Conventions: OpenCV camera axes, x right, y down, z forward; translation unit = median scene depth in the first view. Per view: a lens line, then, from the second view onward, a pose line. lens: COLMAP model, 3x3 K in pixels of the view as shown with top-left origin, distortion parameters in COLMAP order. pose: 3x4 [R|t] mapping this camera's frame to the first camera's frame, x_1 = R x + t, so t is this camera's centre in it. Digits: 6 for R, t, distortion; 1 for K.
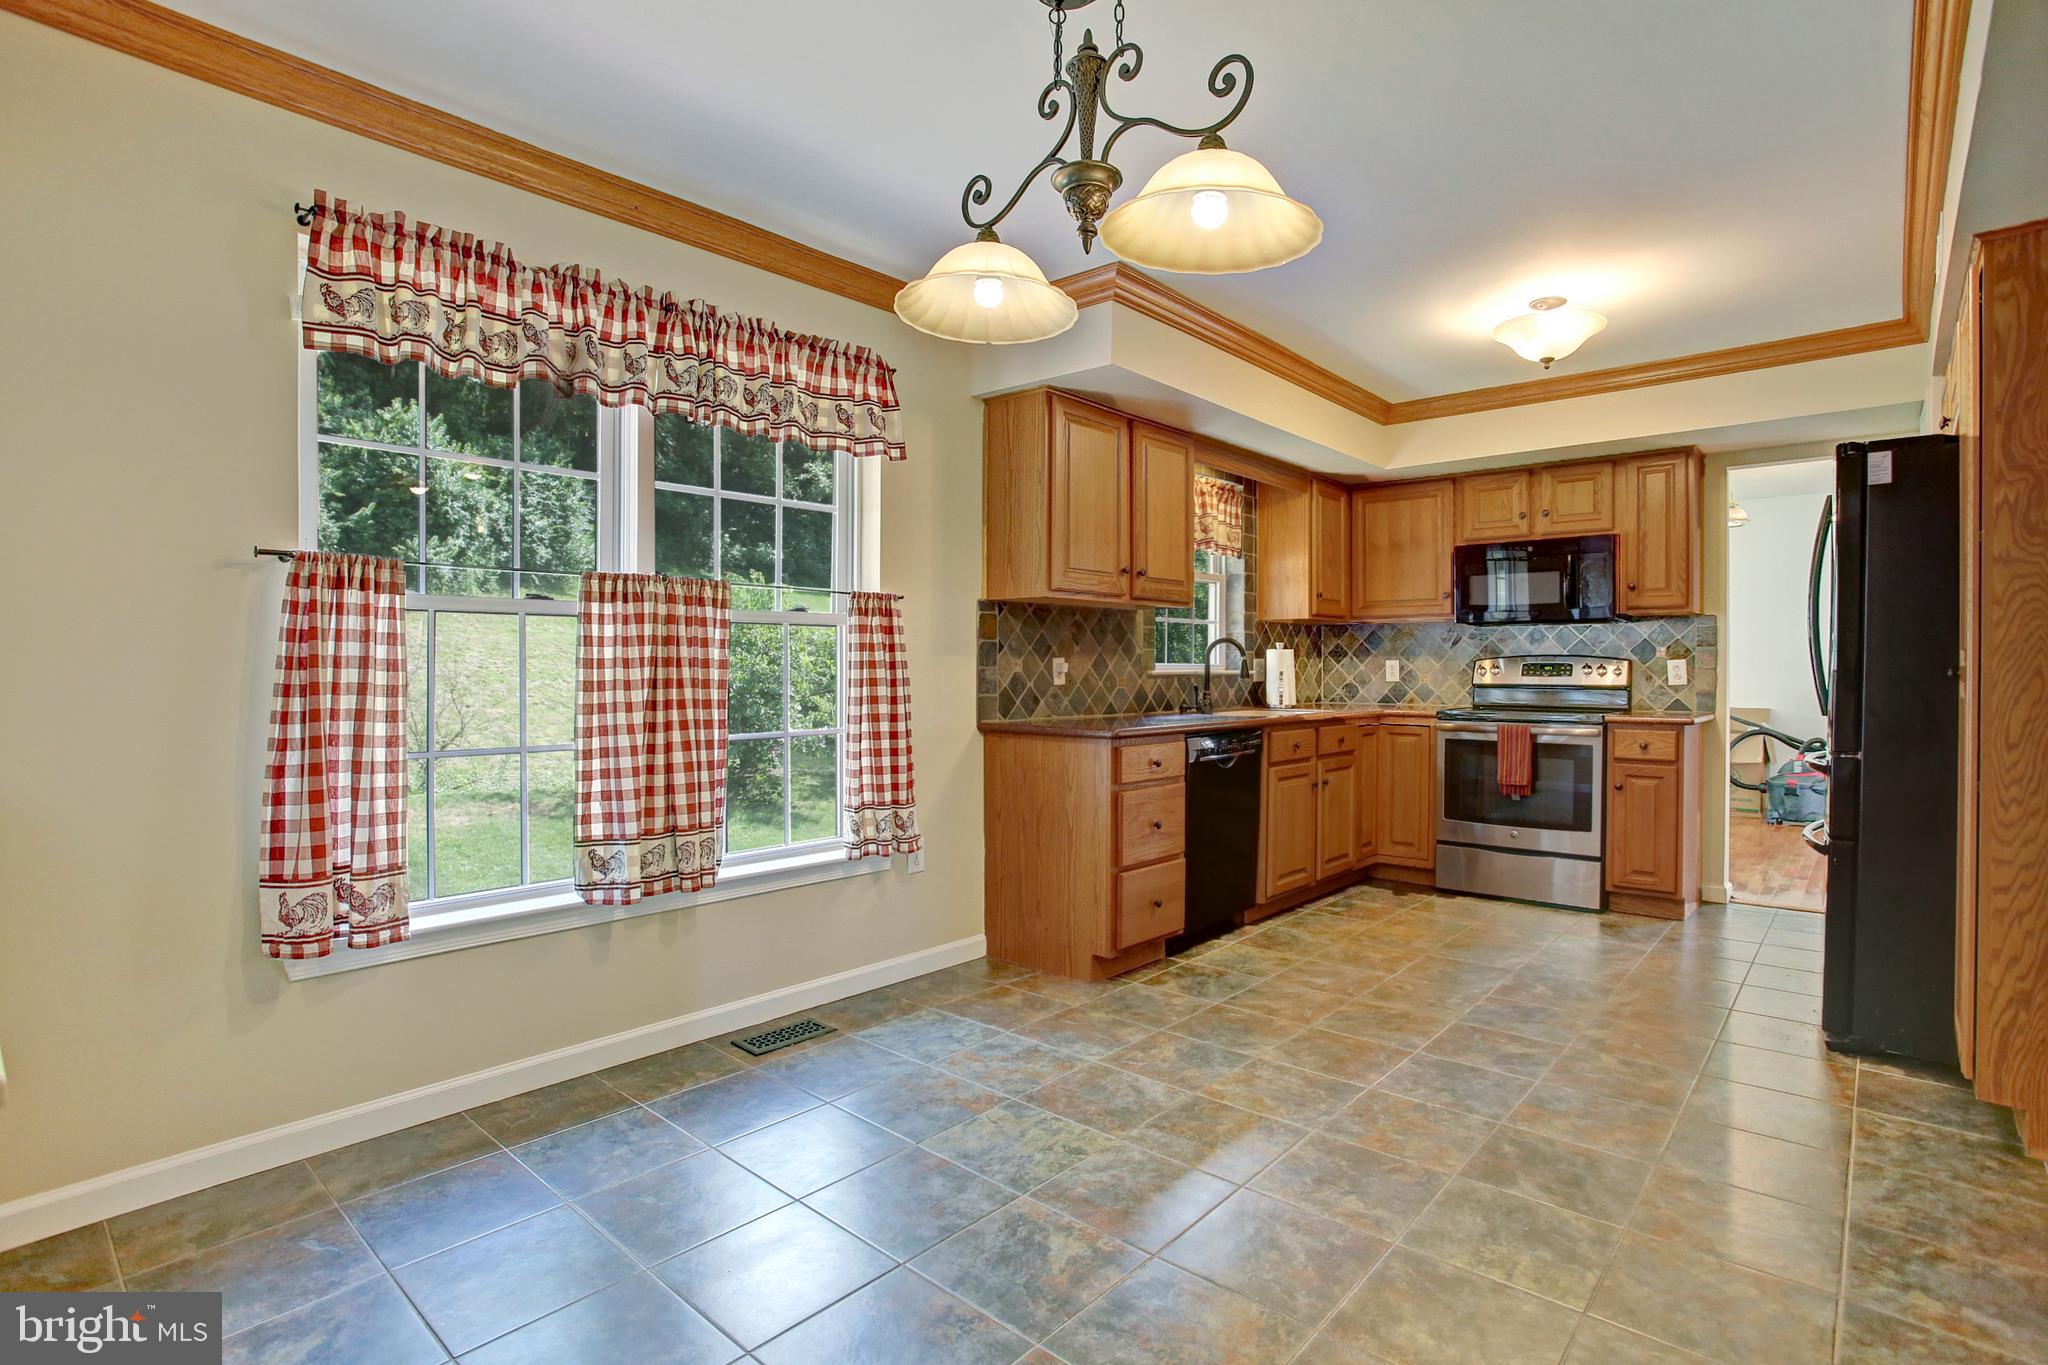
lens RADIAL K [[1014.8, 0, 1063.5], [0, 1014.8, 680.6], [0, 0, 1]] dist [-0.078495, 0.033361]
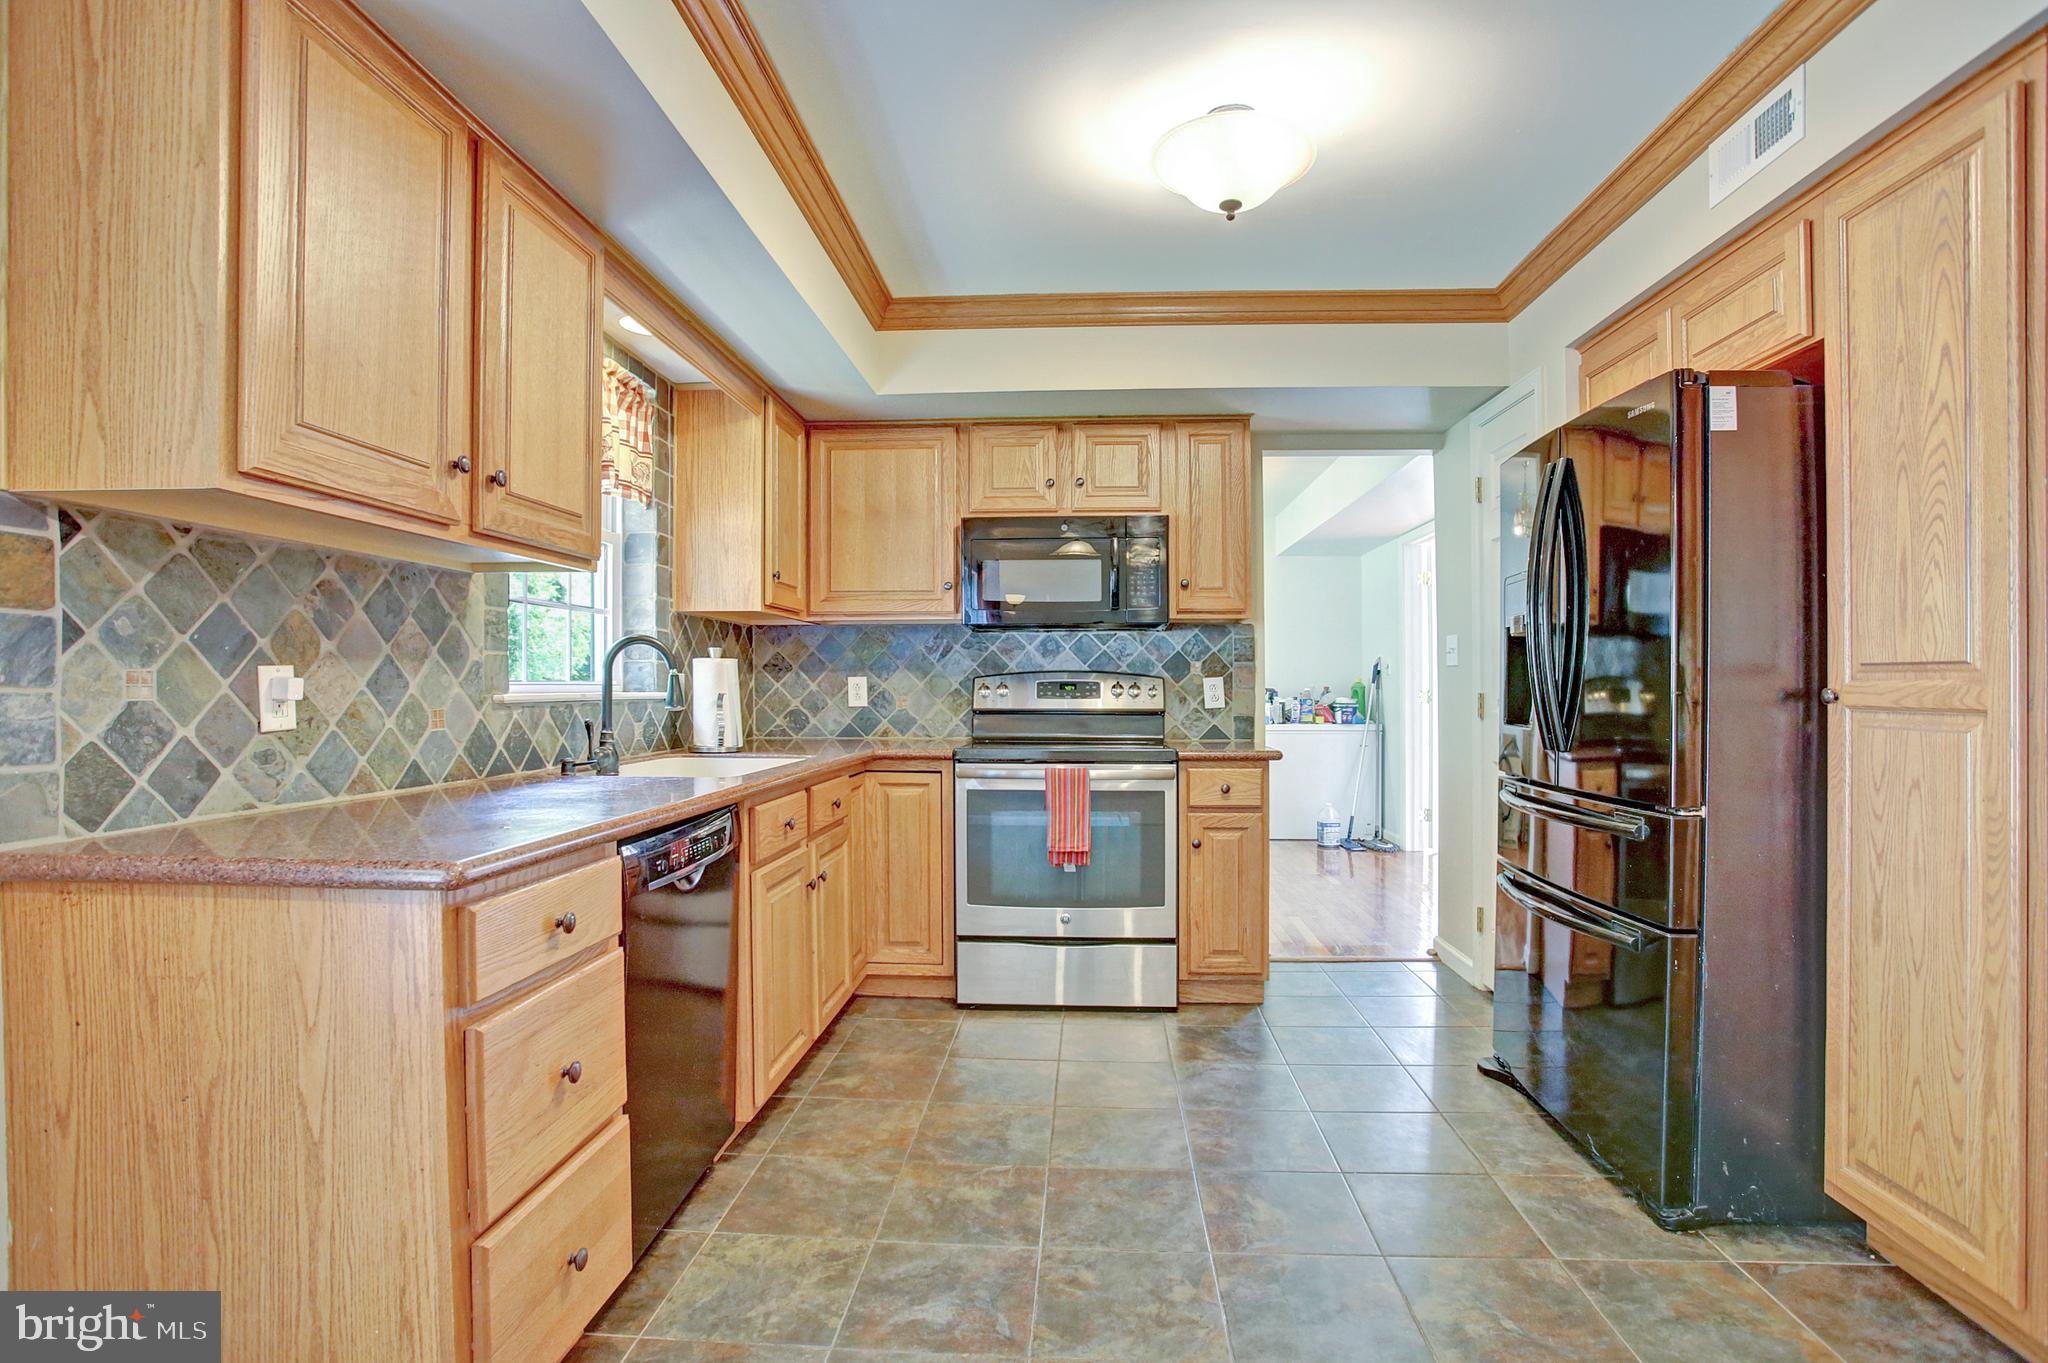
lens RADIAL K [[1005.3, 0, 1053.6], [0, 1005.3, 701.6], [0, 0, 1]] dist [-0.073849, 0.028915]
pose [[0.795689, -0.009138, 0.605636, 0.007206], [0.007940, 0.999958, 0.004656, -0.006073], [-0.605653, 0.001104, 0.795728, 0.431971]]
